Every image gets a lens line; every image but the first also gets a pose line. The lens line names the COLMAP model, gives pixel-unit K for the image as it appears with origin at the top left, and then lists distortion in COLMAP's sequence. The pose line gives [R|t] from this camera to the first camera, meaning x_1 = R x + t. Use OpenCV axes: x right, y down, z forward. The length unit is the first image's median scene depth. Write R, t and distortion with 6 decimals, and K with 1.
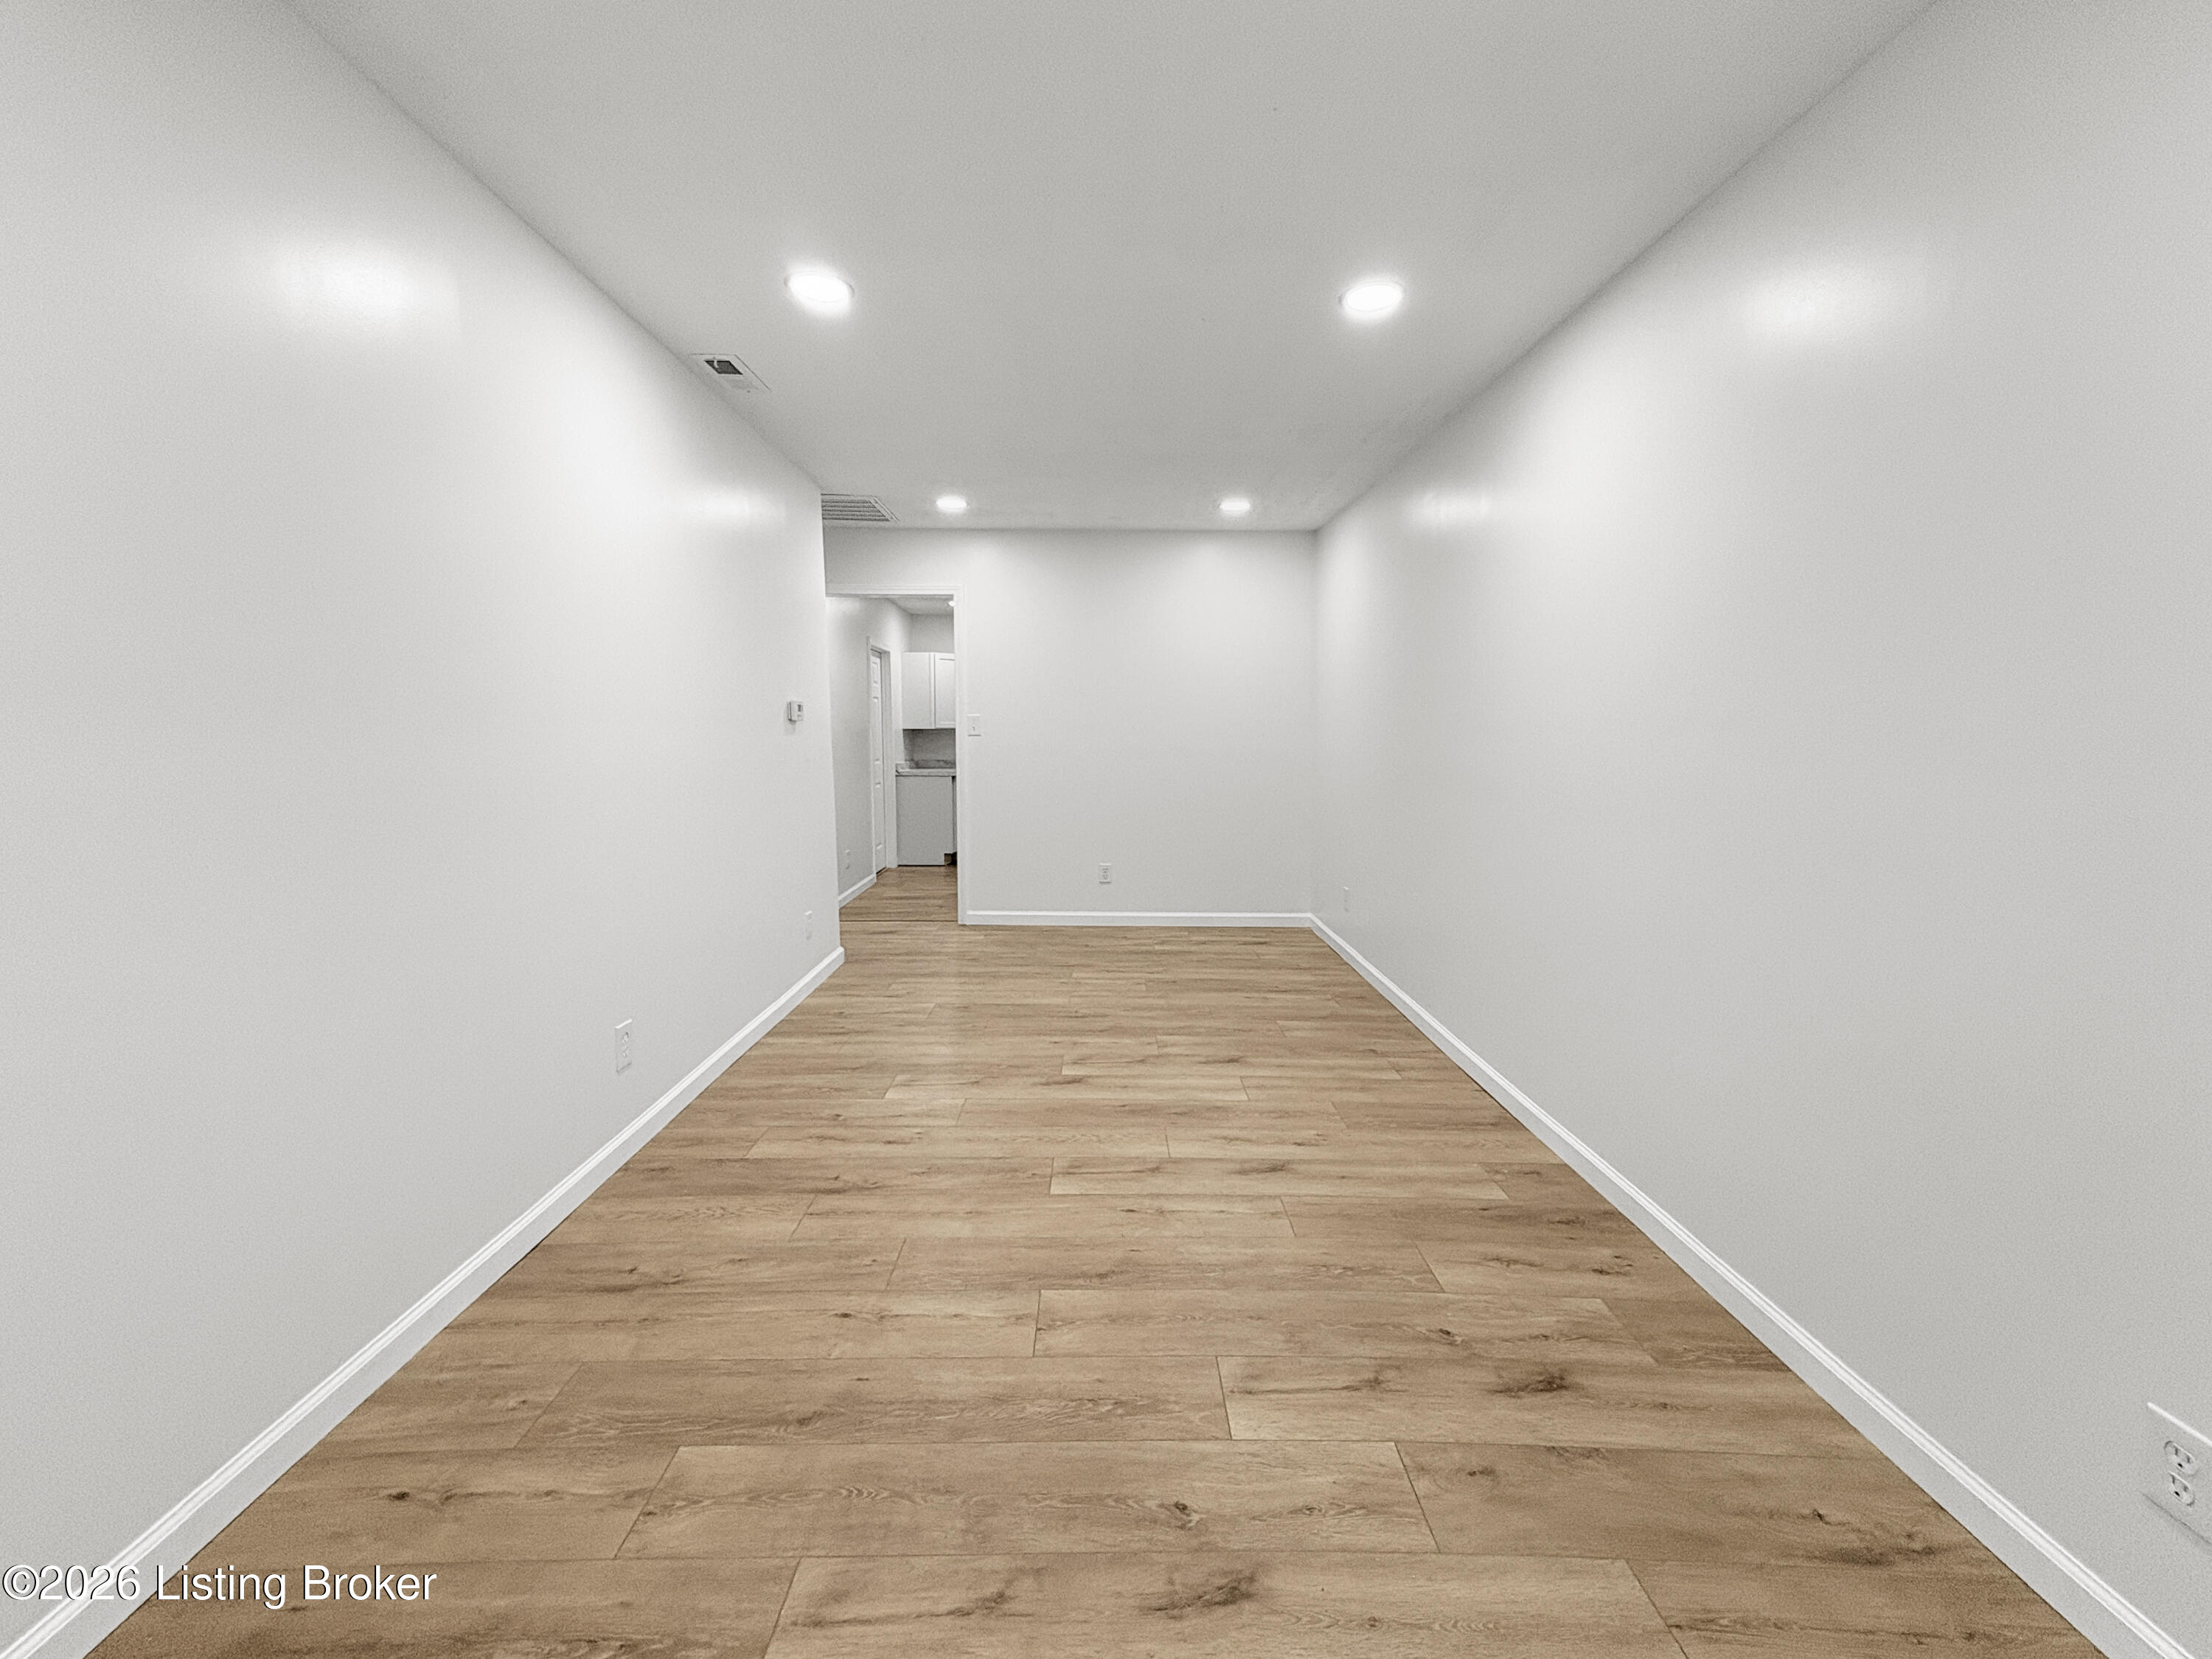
lens RADIAL K [[889.7, 0, 1106.0], [0, 889.7, 829.5], [0, 0, 1]] dist [0.022267, -0.000146]
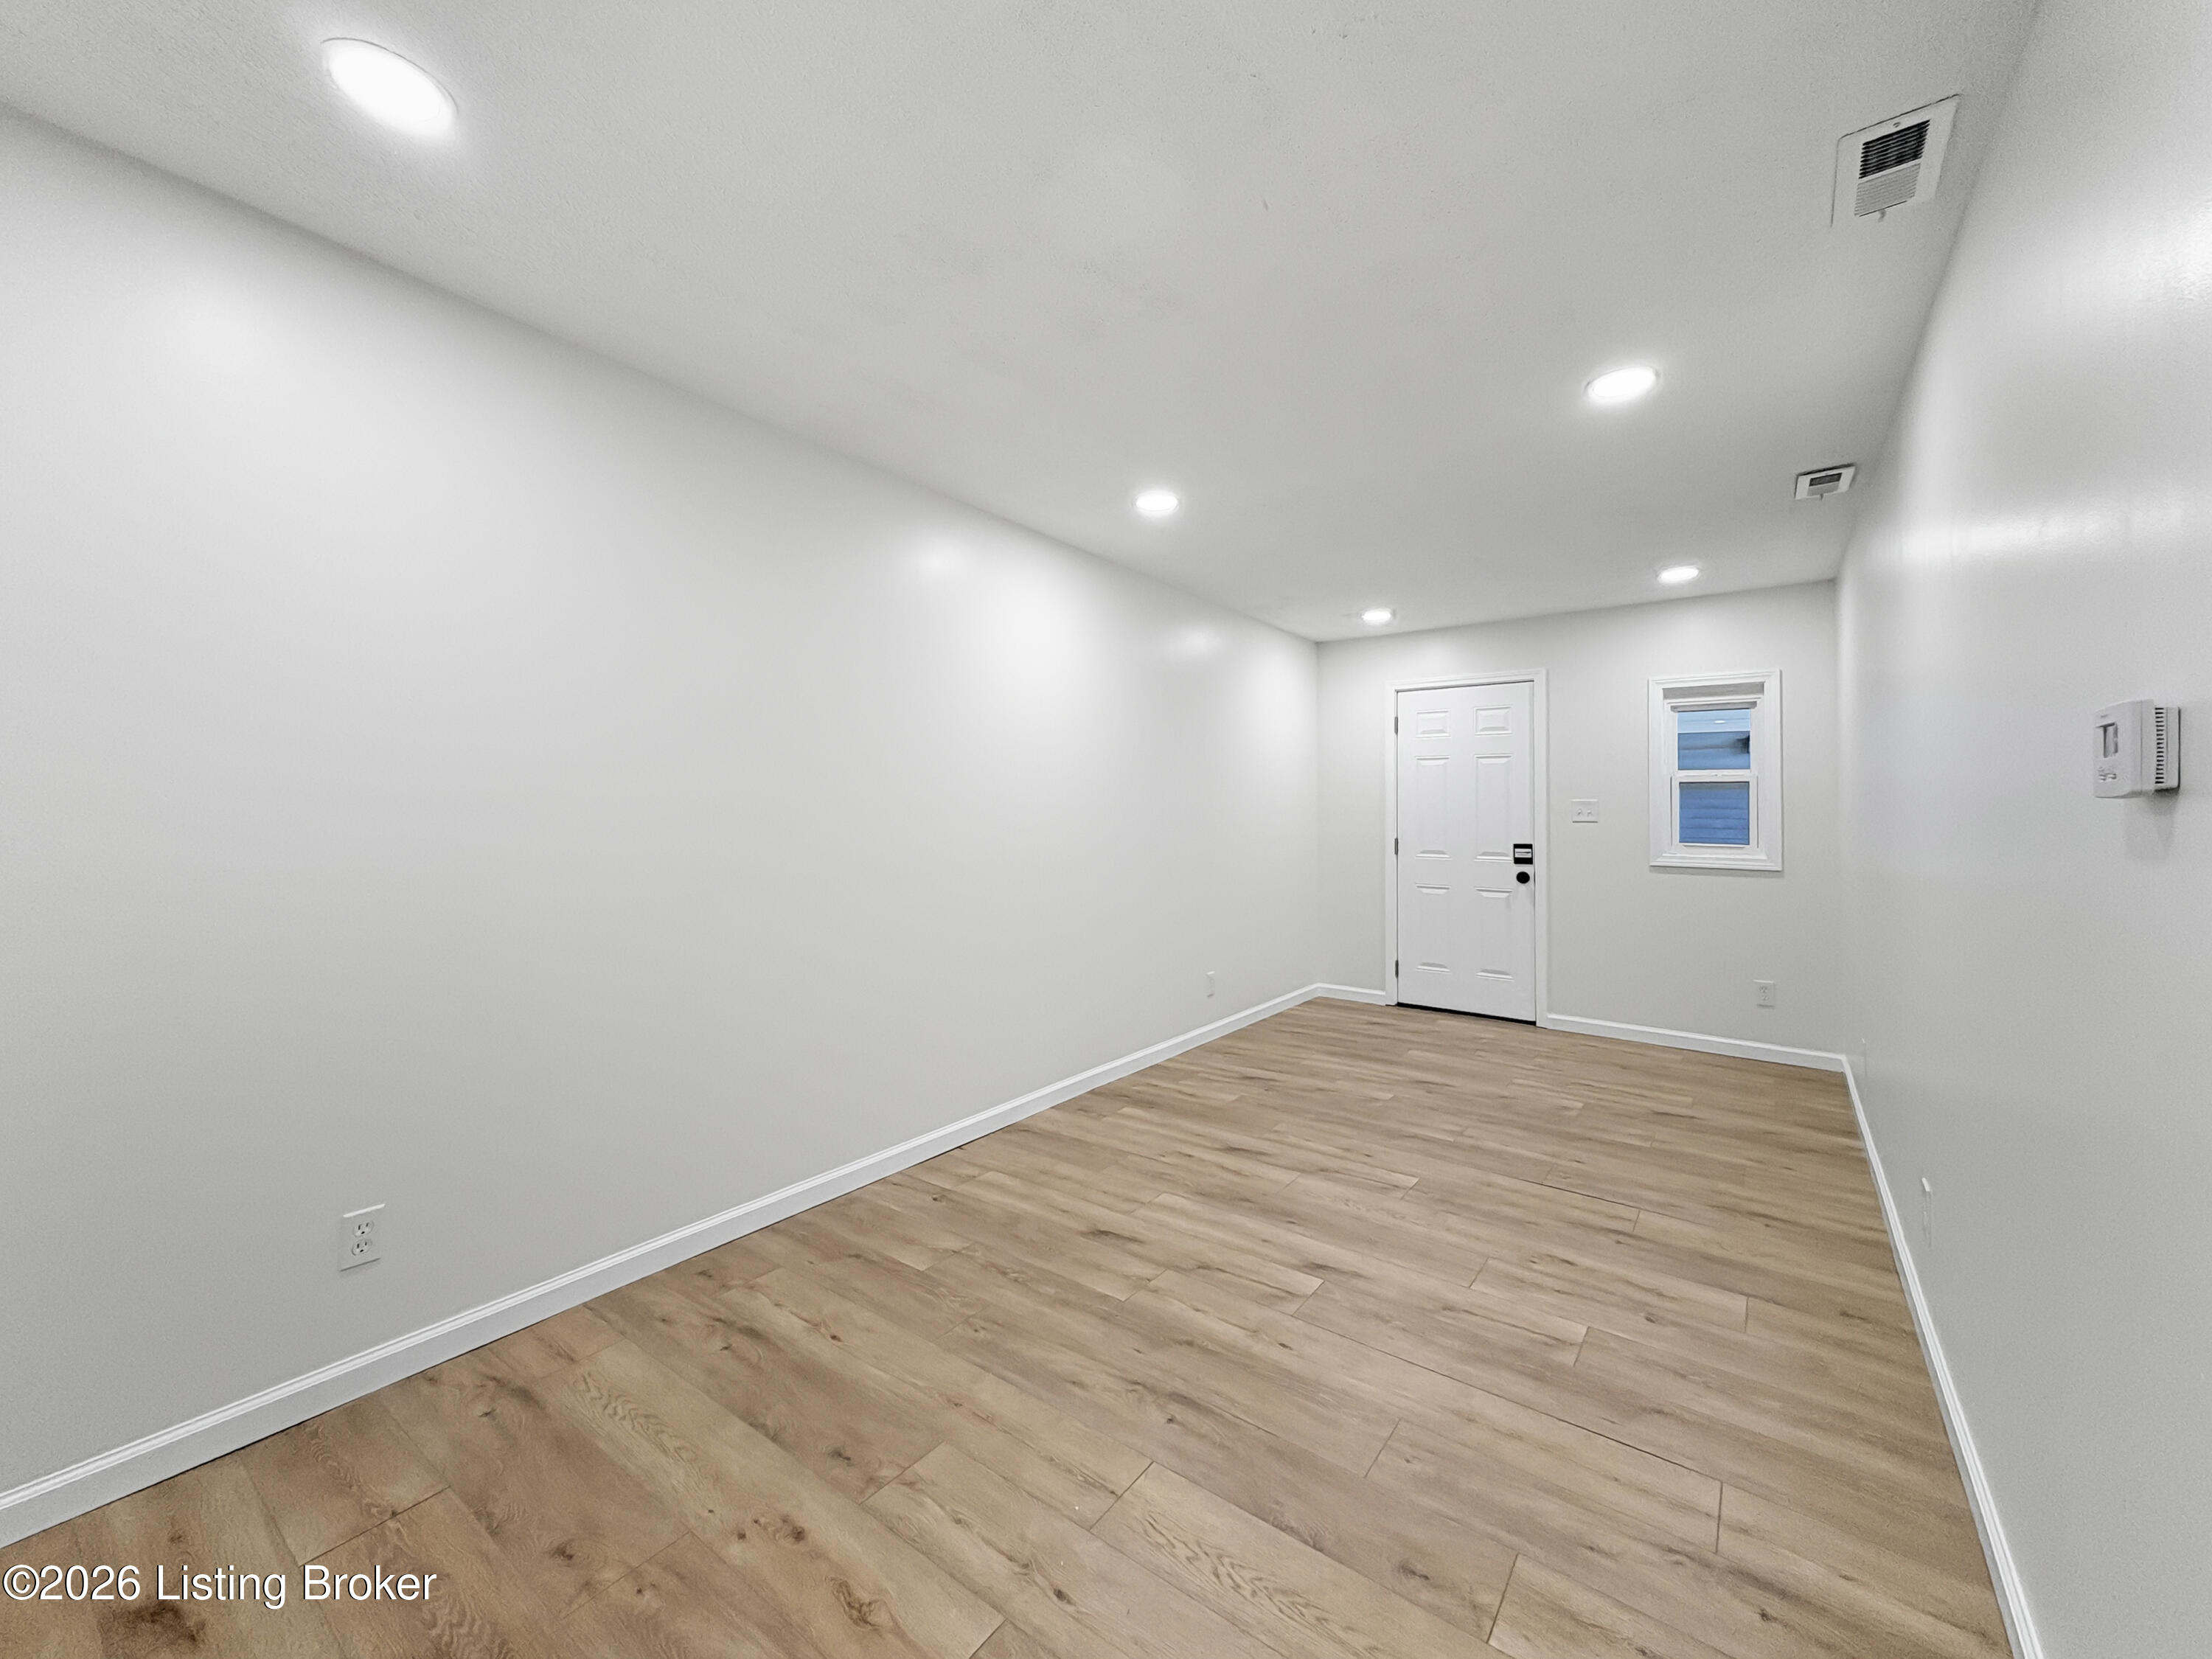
lens RADIAL K [[889.7, 0, 1106.0], [0, 889.7, 829.5], [0, 0, 1]] dist [0.022267, -0.000146]
pose [[-0.798896, -0.022307, 0.601055, -0.401411], [0.057040, 0.991998, 0.112631, -0.223712], [-0.598758, 0.124265, -0.791232, 1.929565]]
